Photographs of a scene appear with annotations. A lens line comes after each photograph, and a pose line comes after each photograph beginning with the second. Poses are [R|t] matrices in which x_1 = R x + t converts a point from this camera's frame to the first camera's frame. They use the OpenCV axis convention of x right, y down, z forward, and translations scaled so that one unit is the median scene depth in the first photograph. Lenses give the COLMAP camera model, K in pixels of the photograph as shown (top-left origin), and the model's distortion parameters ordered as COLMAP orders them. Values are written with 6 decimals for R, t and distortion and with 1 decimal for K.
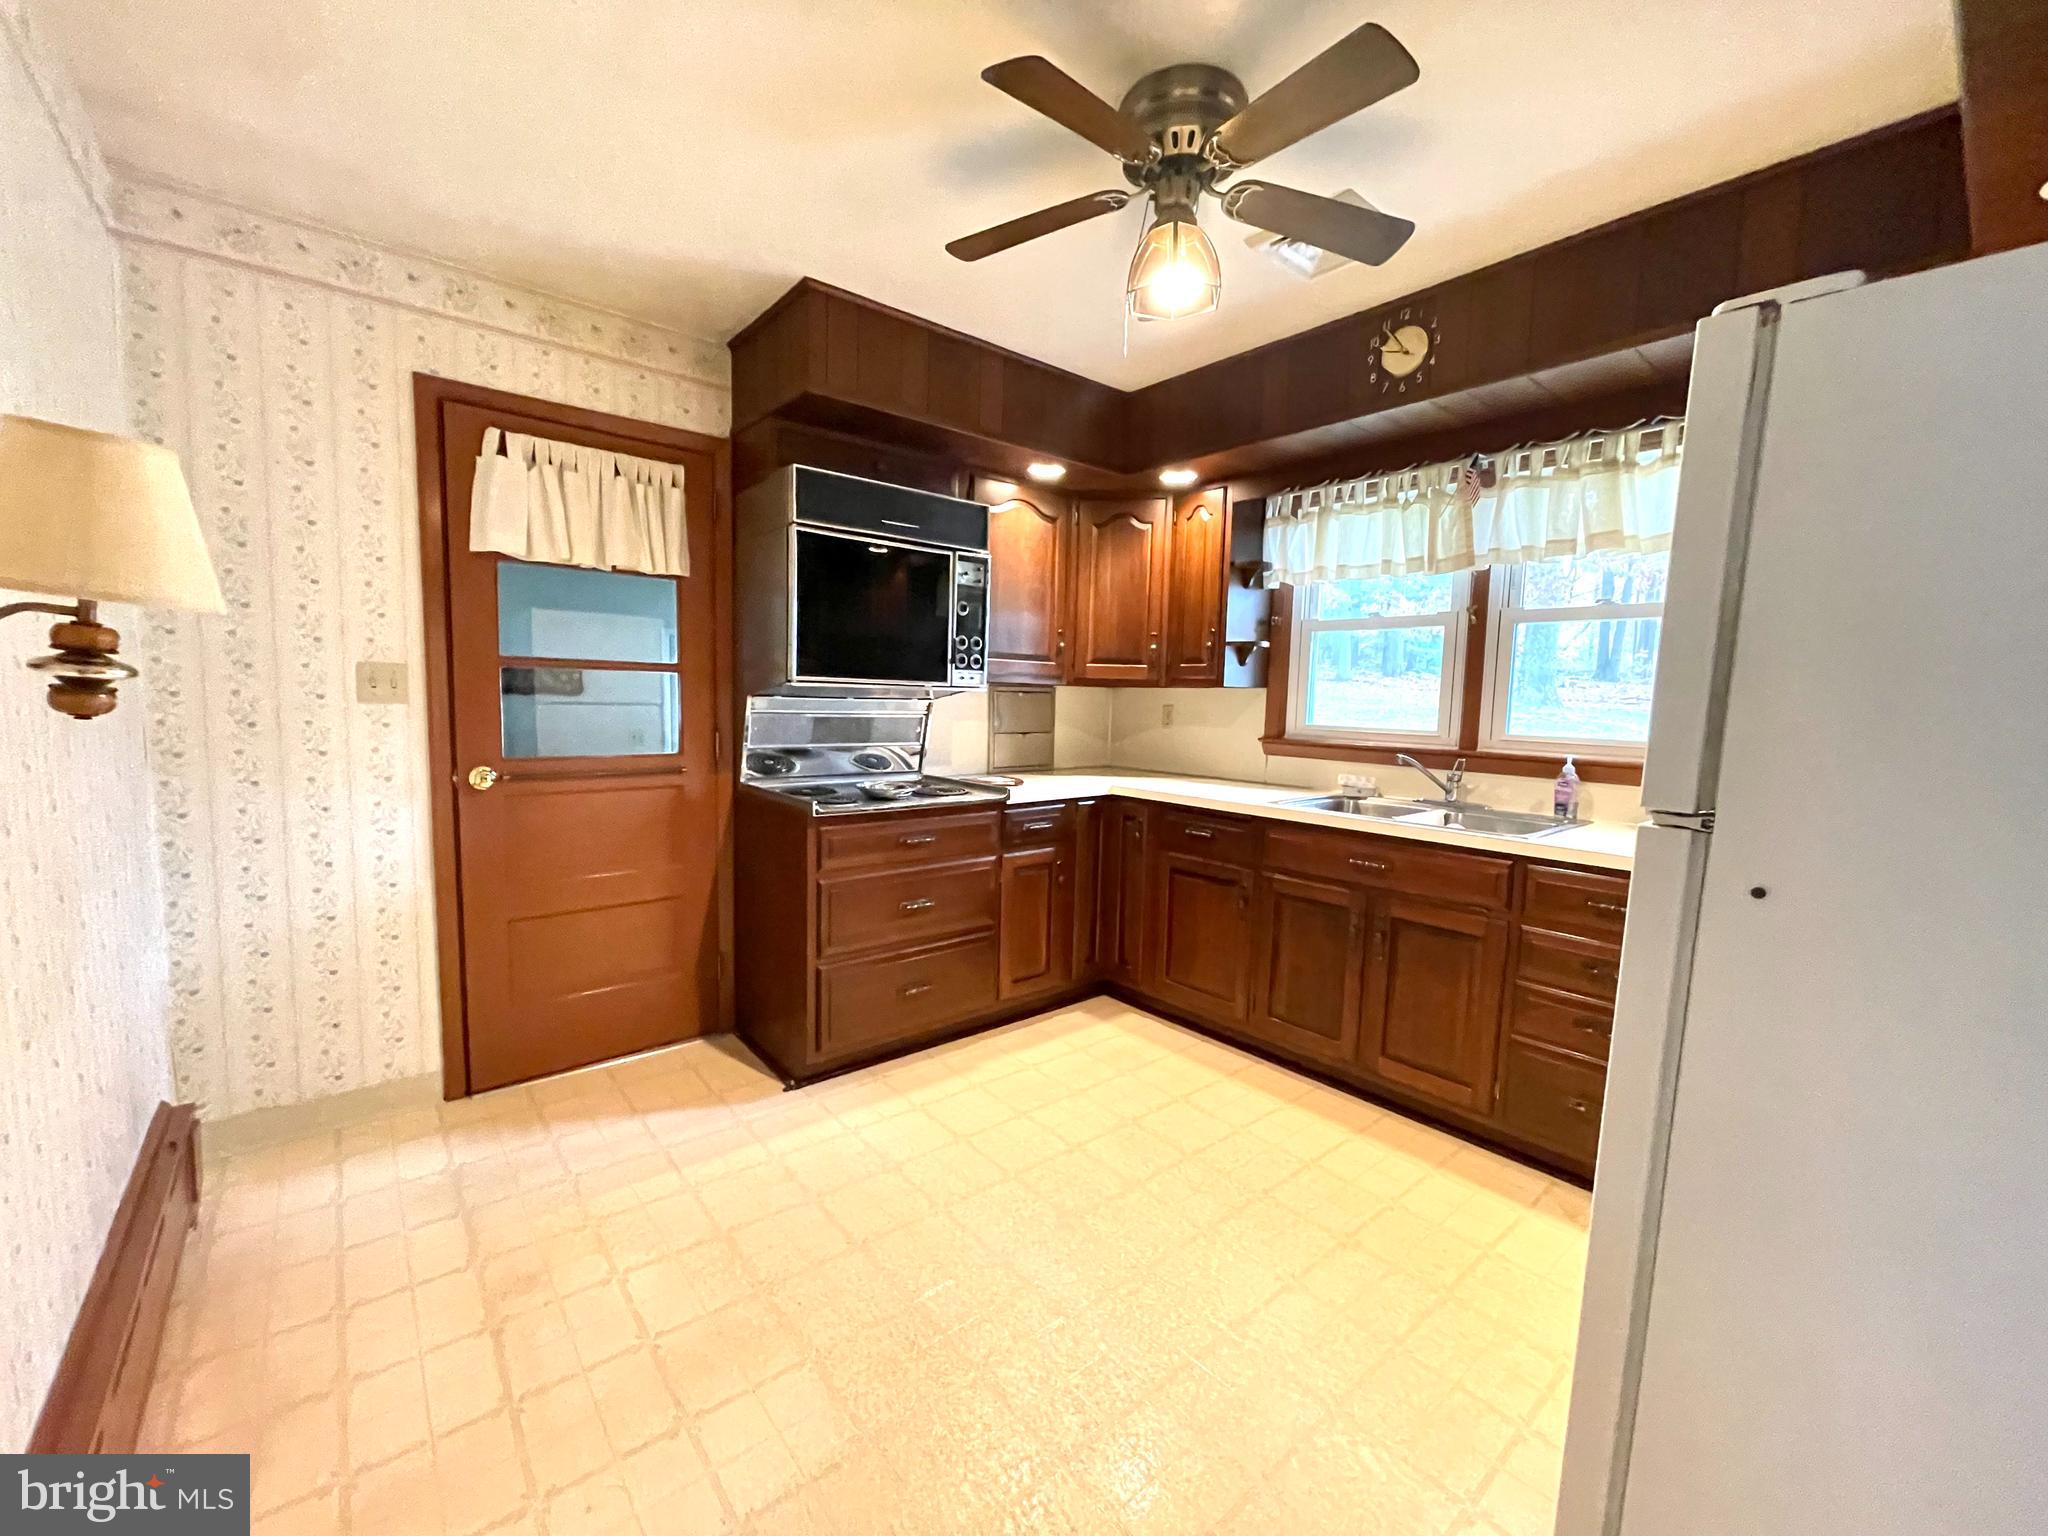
lens RADIAL K [[829.6, 0, 1033.5], [0, 829.6, 771.6], [0, 0, 1]] dist [0.001881, 0.003891]
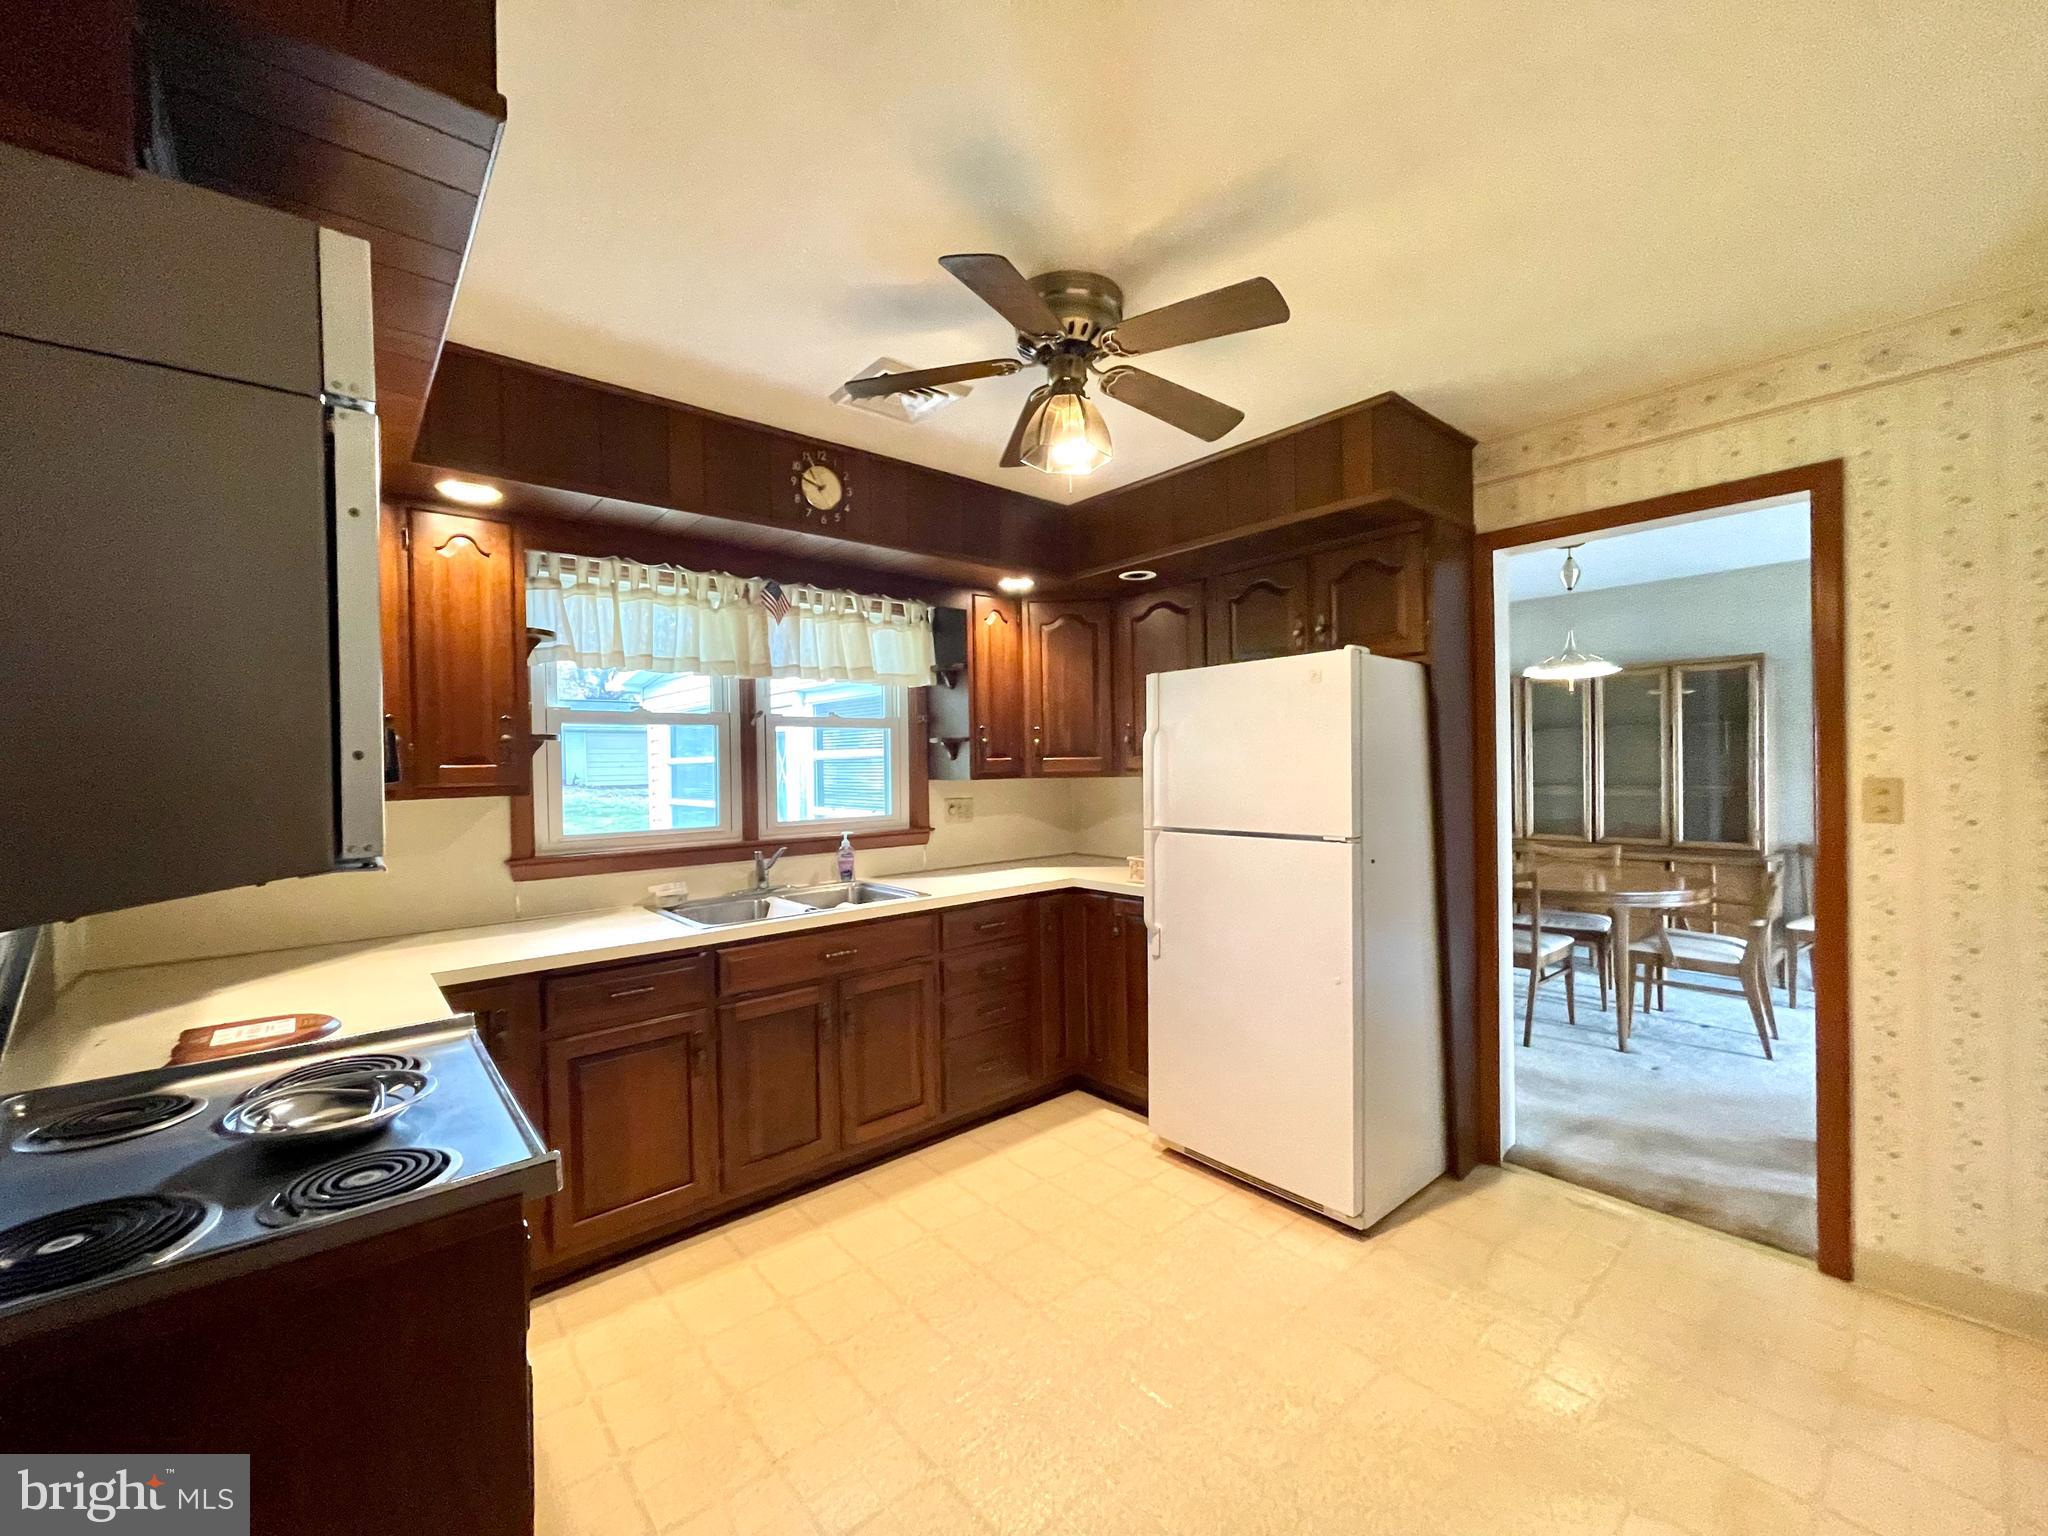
lens RADIAL K [[829.6, 0, 1033.5], [0, 829.6, 768.3], [0, 0, 1]] dist [0.001881, 0.003891]
pose [[-0.012943, -0.003493, 0.999910, -0.630557], [0.131350, 0.991323, 0.005164, -0.085161], [-0.991252, 0.131405, -0.012372, 0.710420]]
